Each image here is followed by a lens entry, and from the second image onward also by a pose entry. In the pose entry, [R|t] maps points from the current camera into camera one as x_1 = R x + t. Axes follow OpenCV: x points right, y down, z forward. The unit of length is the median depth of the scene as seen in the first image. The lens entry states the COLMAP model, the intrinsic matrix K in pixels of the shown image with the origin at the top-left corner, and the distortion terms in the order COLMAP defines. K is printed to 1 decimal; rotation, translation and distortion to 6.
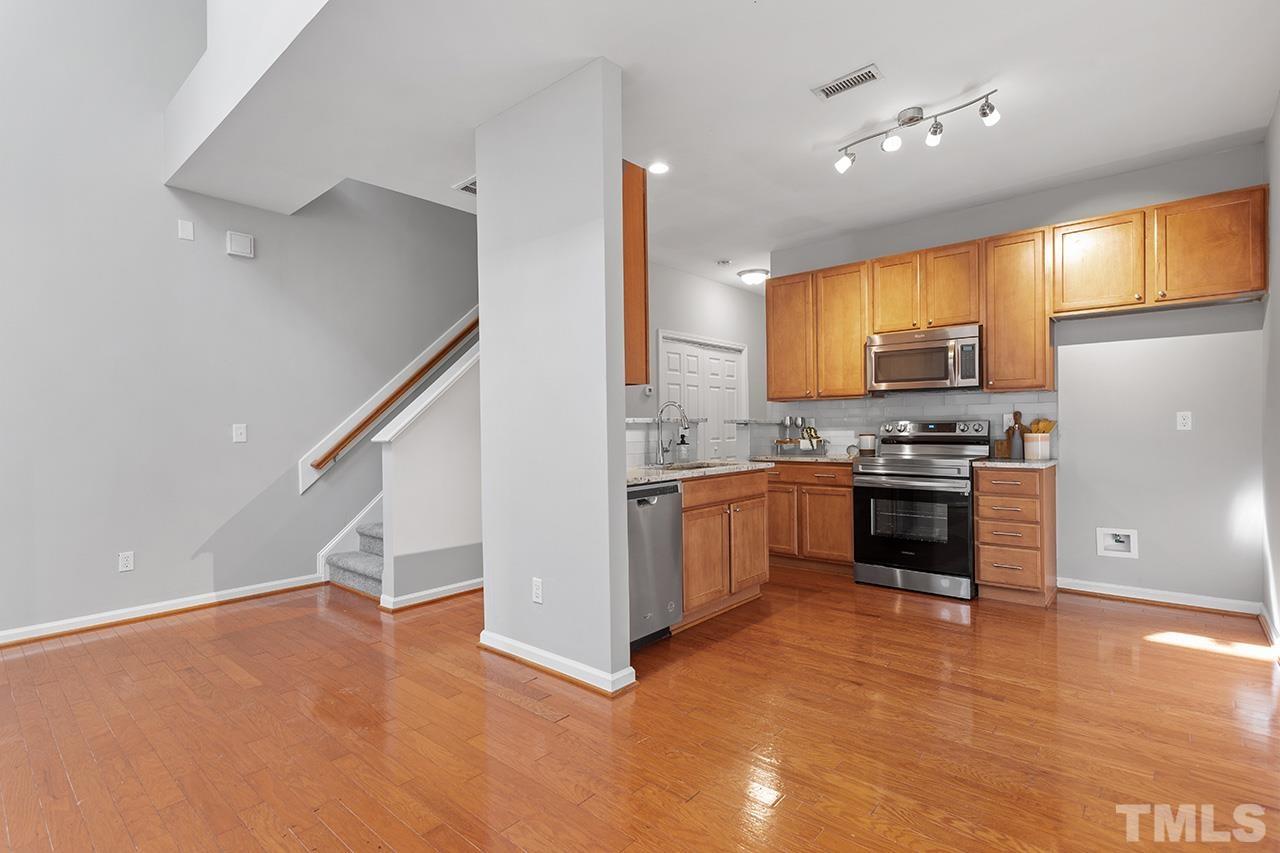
lens RADIAL K [[607.9, 0, 639.6], [0, 607.9, 428.7], [0, 0, 1]] dist [0.003092, 0.000481]
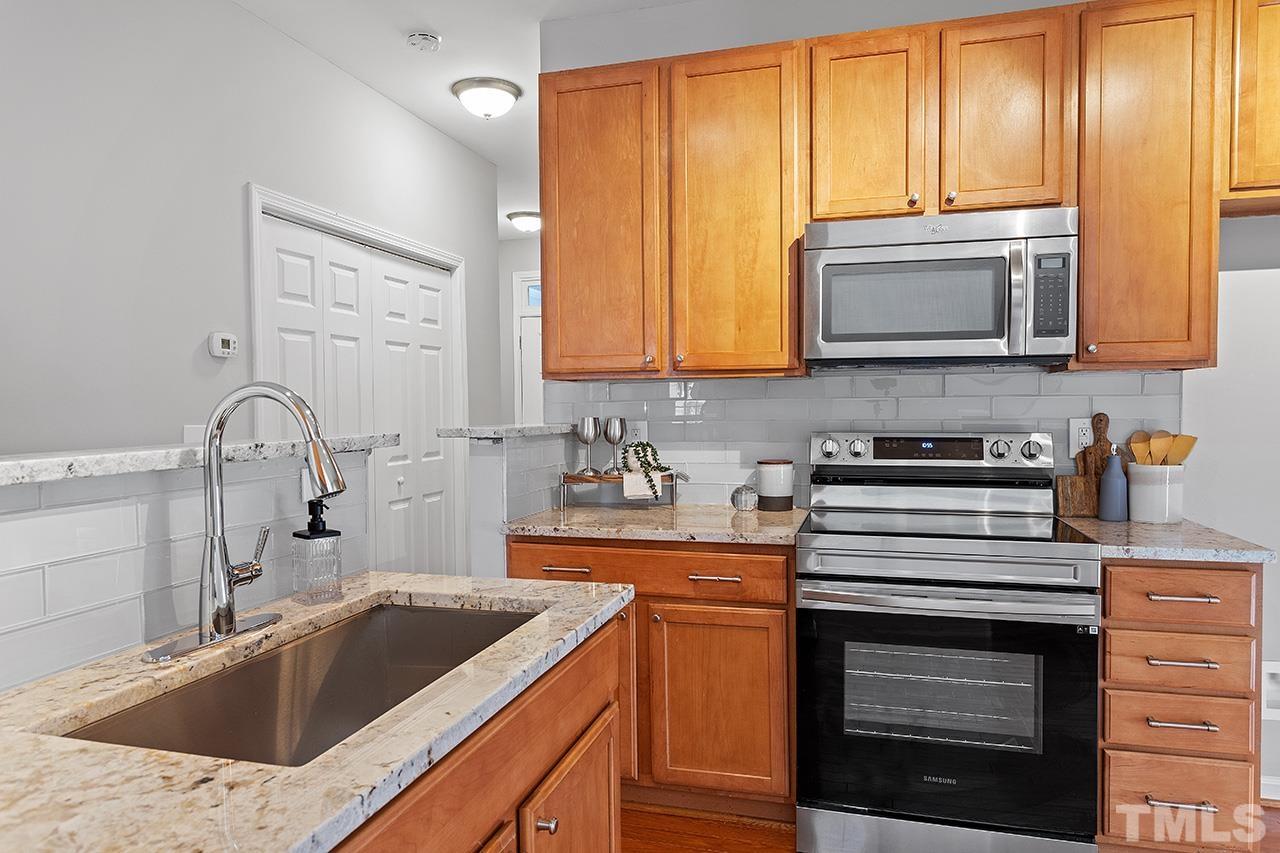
lens RADIAL K [[824.5, 0, 640.0], [0, 824.5, 426.5], [0, 0, 1]] dist [-0.001689, -0.000378]
pose [[0.906529, -0.007959, 0.422069, 0.046461], [-0.001067, 0.999776, 0.021144, -0.031743], [-0.422143, -0.019618, 0.906317, 0.594936]]
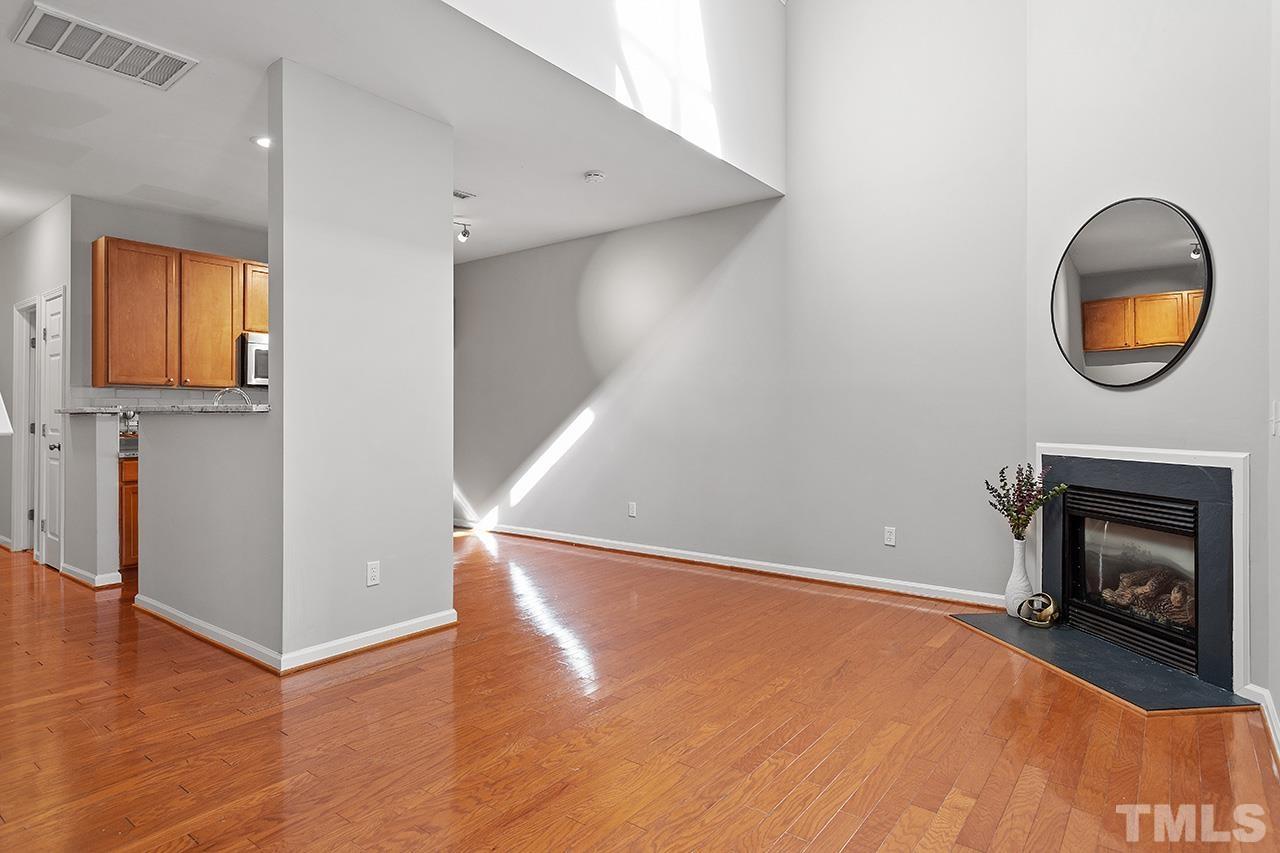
lens RADIAL K [[700.8, 0, 632.2], [0, 700.8, 416.0], [0, 0, 1]] dist [0.000982, 0.000460]
pose [[-0.055673, 0.014980, 0.998337, -0.953503], [0.003891, 0.999883, -0.014786, 0.014437], [-0.998441, 0.003062, -0.055725, 0.437049]]
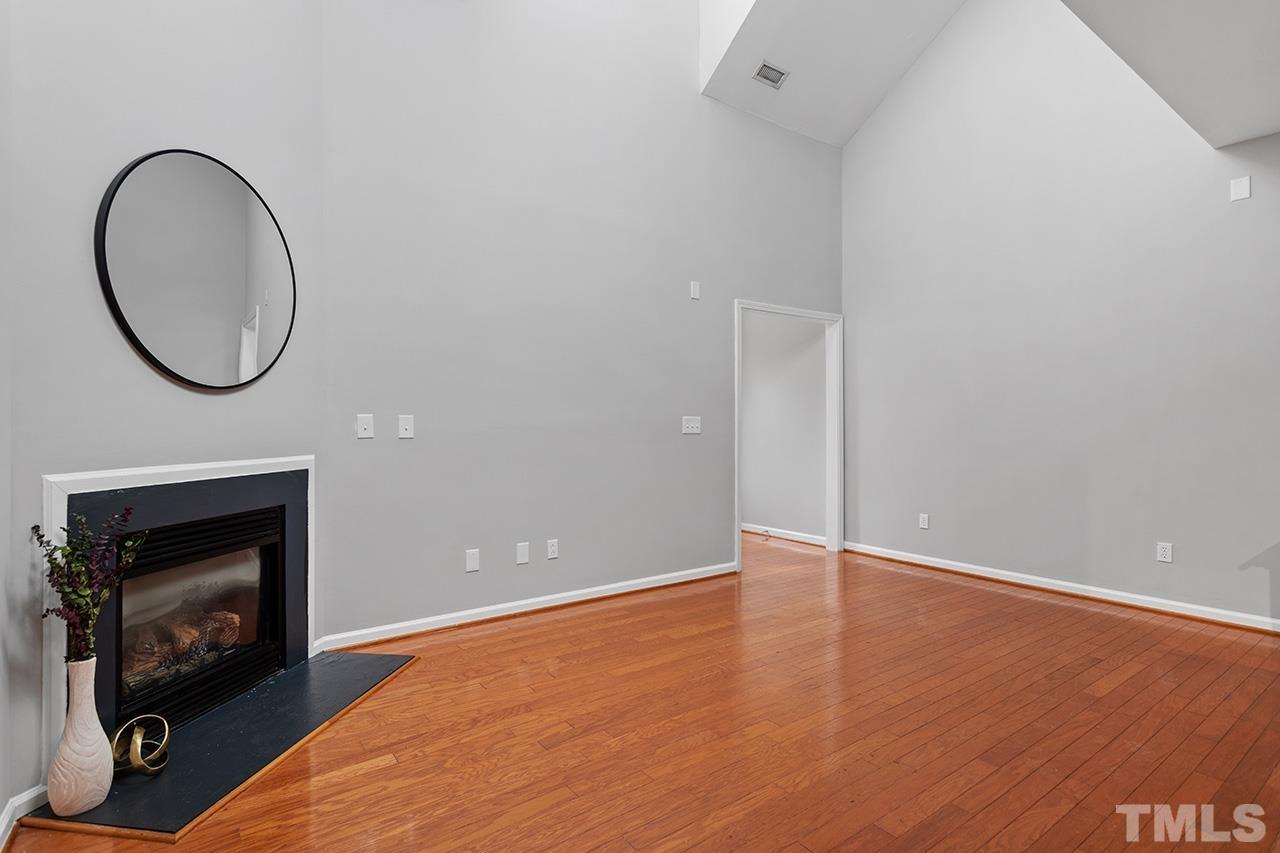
lens RADIAL K [[619.8, 0, 633.6], [0, 619.8, 421.3], [0, 0, 1]] dist [0.001882, 0.001212]
pose [[-0.229022, 0.010356, -0.973366, 0.297296], [-0.000166, 0.999943, 0.010678, -0.004834], [0.973421, 0.002607, -0.229007, 0.344910]]
